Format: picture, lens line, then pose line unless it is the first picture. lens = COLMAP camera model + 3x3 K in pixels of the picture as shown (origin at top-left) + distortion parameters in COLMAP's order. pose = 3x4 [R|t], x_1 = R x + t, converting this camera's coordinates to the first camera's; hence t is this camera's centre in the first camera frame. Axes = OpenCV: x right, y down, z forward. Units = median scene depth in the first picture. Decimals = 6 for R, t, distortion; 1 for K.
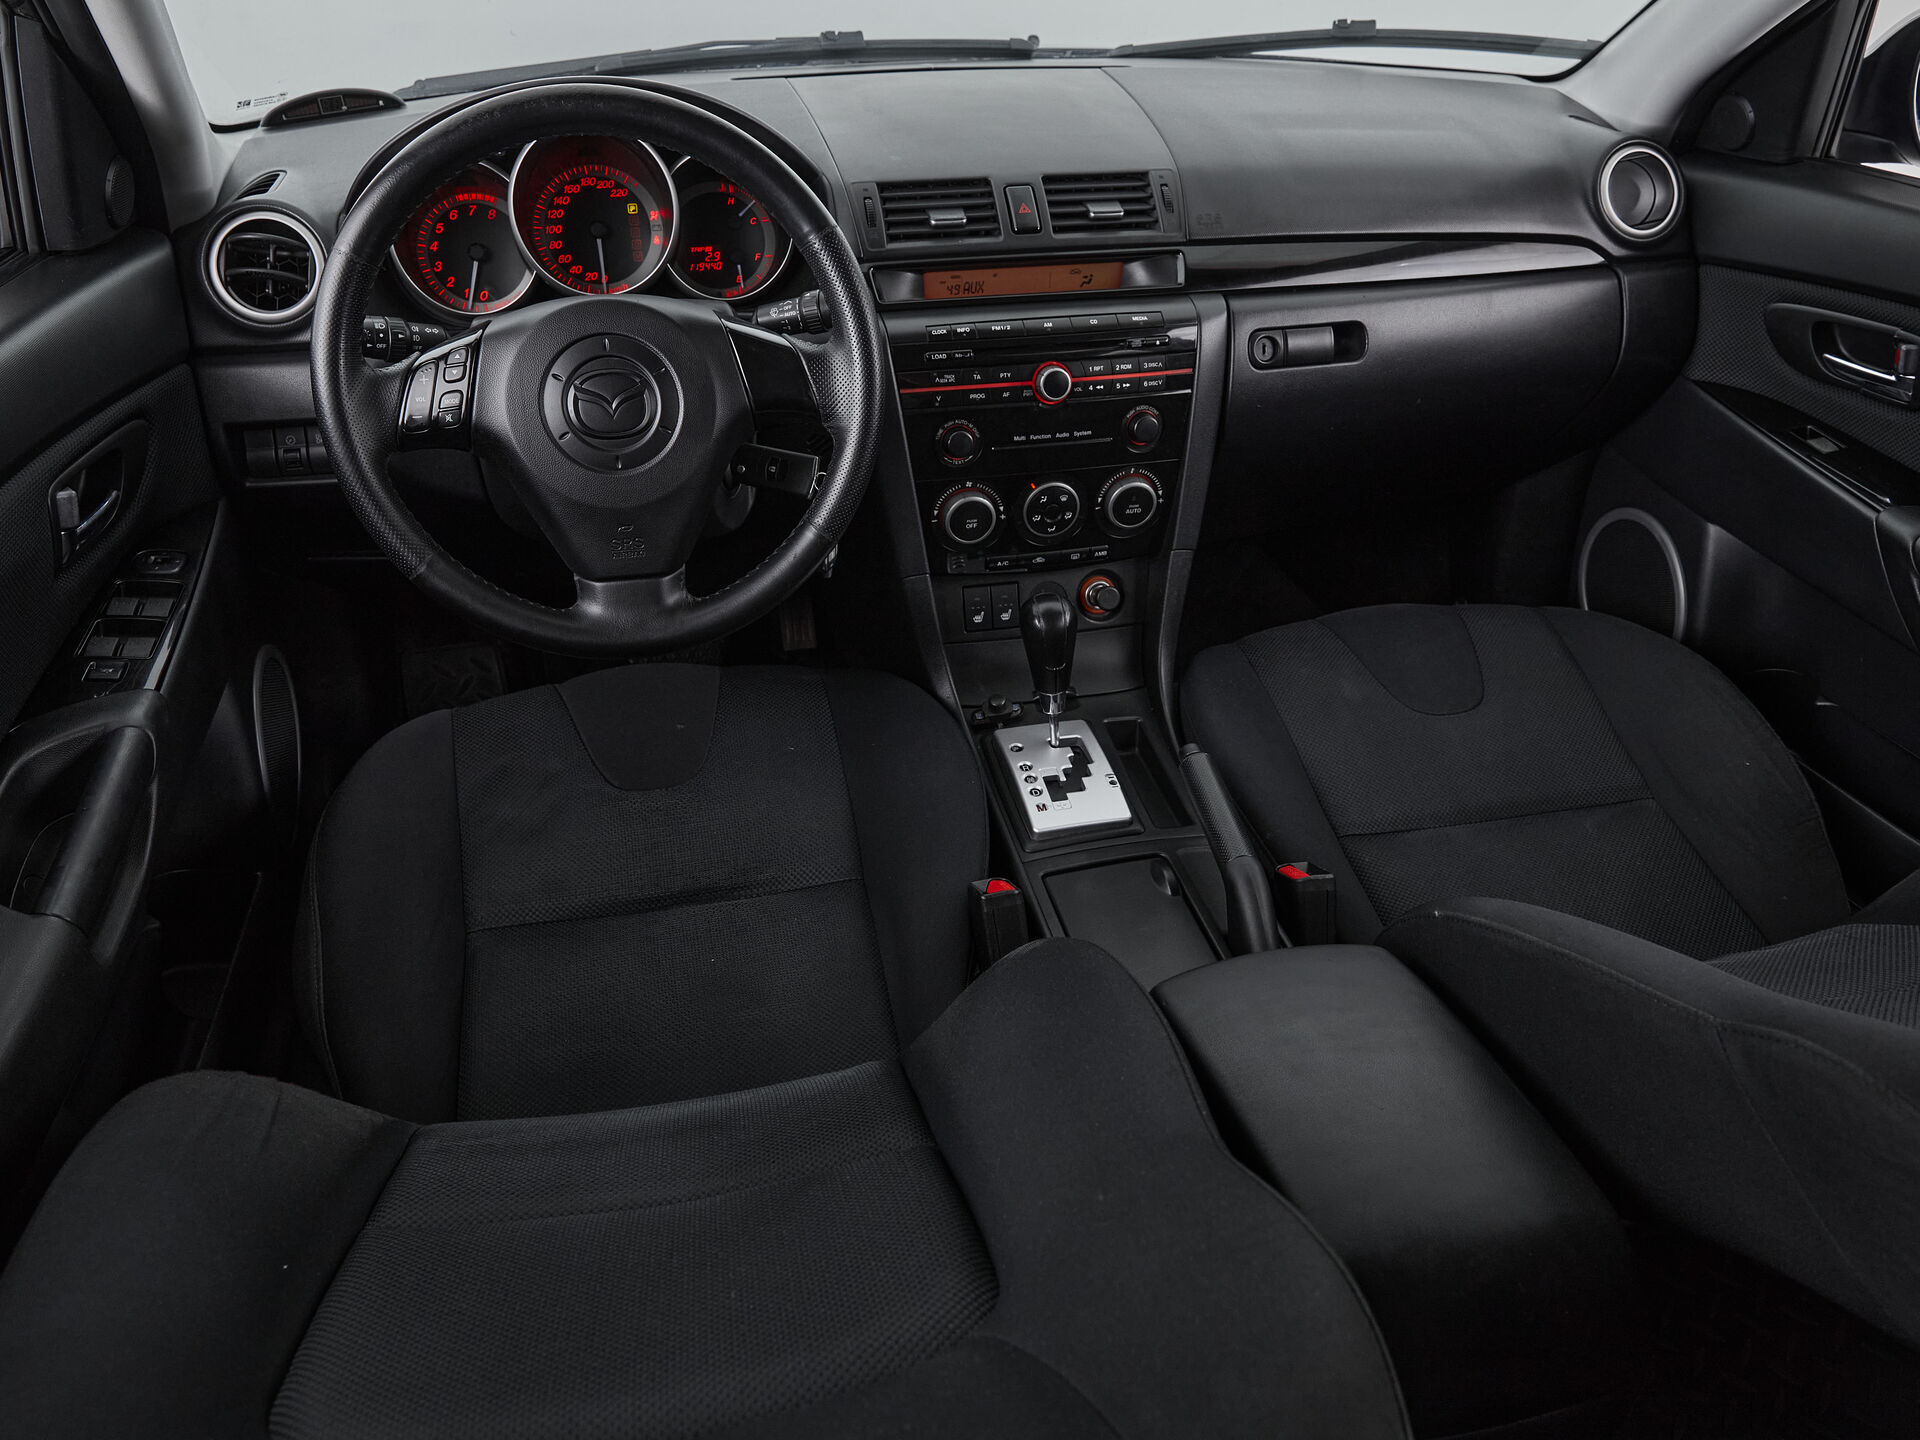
lens RADIAL K [[1431.0, 0, 952.8], [0, 1431.0, 729.2], [0, 0, 1]] dist [-0.007600, 0.002267]
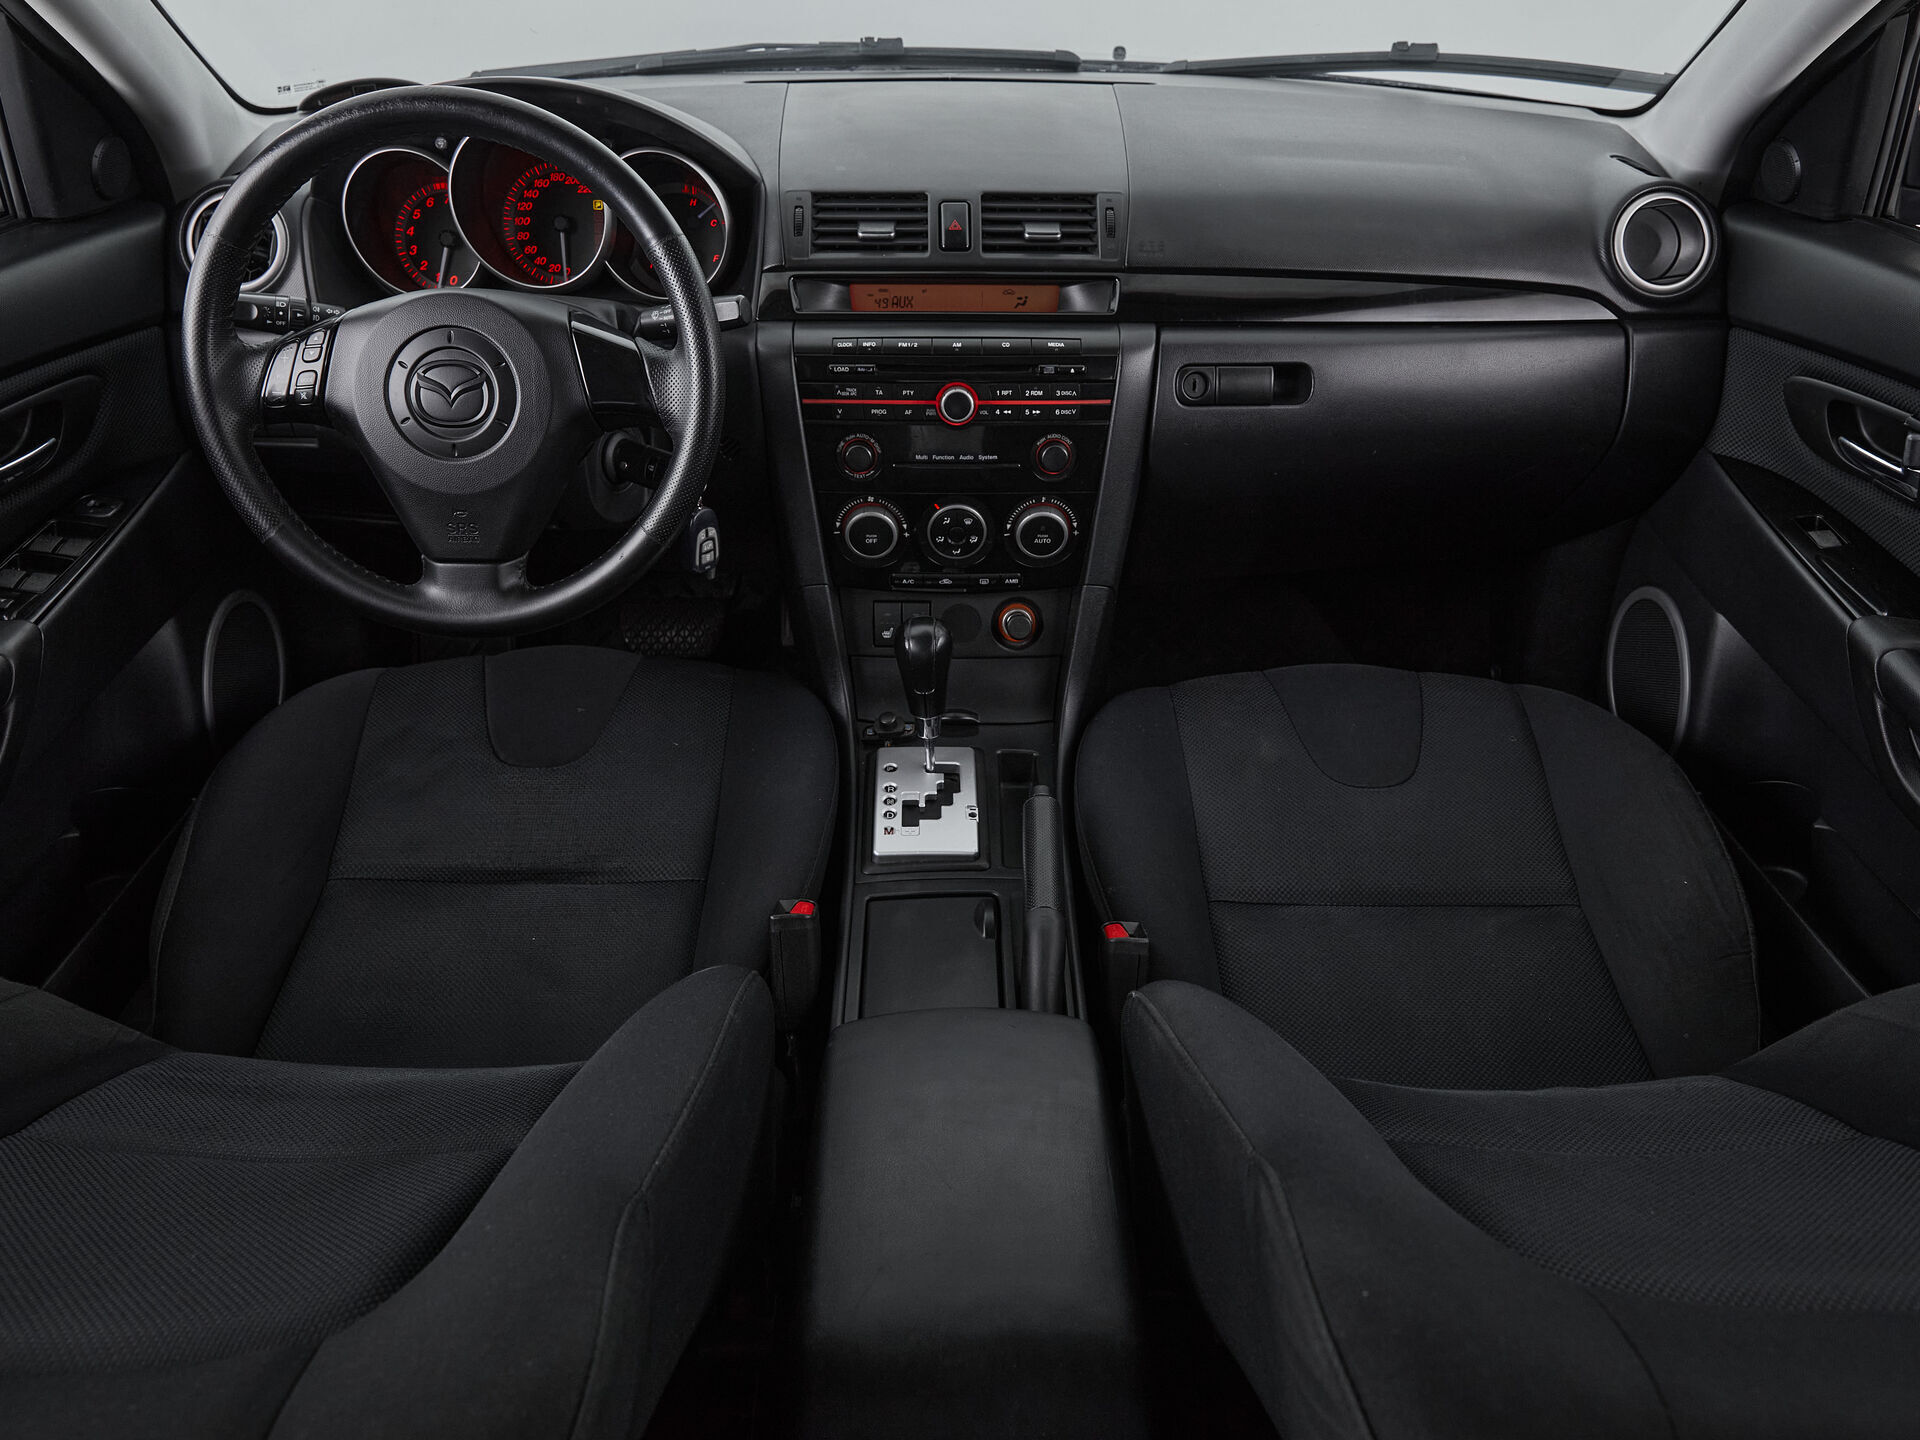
lens RADIAL K [[1431.0, 0, 951.7], [0, 1431.0, 728.3], [0, 0, 1]] dist [-0.007600, 0.002267]
pose [[0.978309, 0.114653, -0.172528, 0.253851], [-0.114473, 0.993365, 0.011023, -0.030139], [0.172648, 0.008966, 0.984943, 0.031626]]
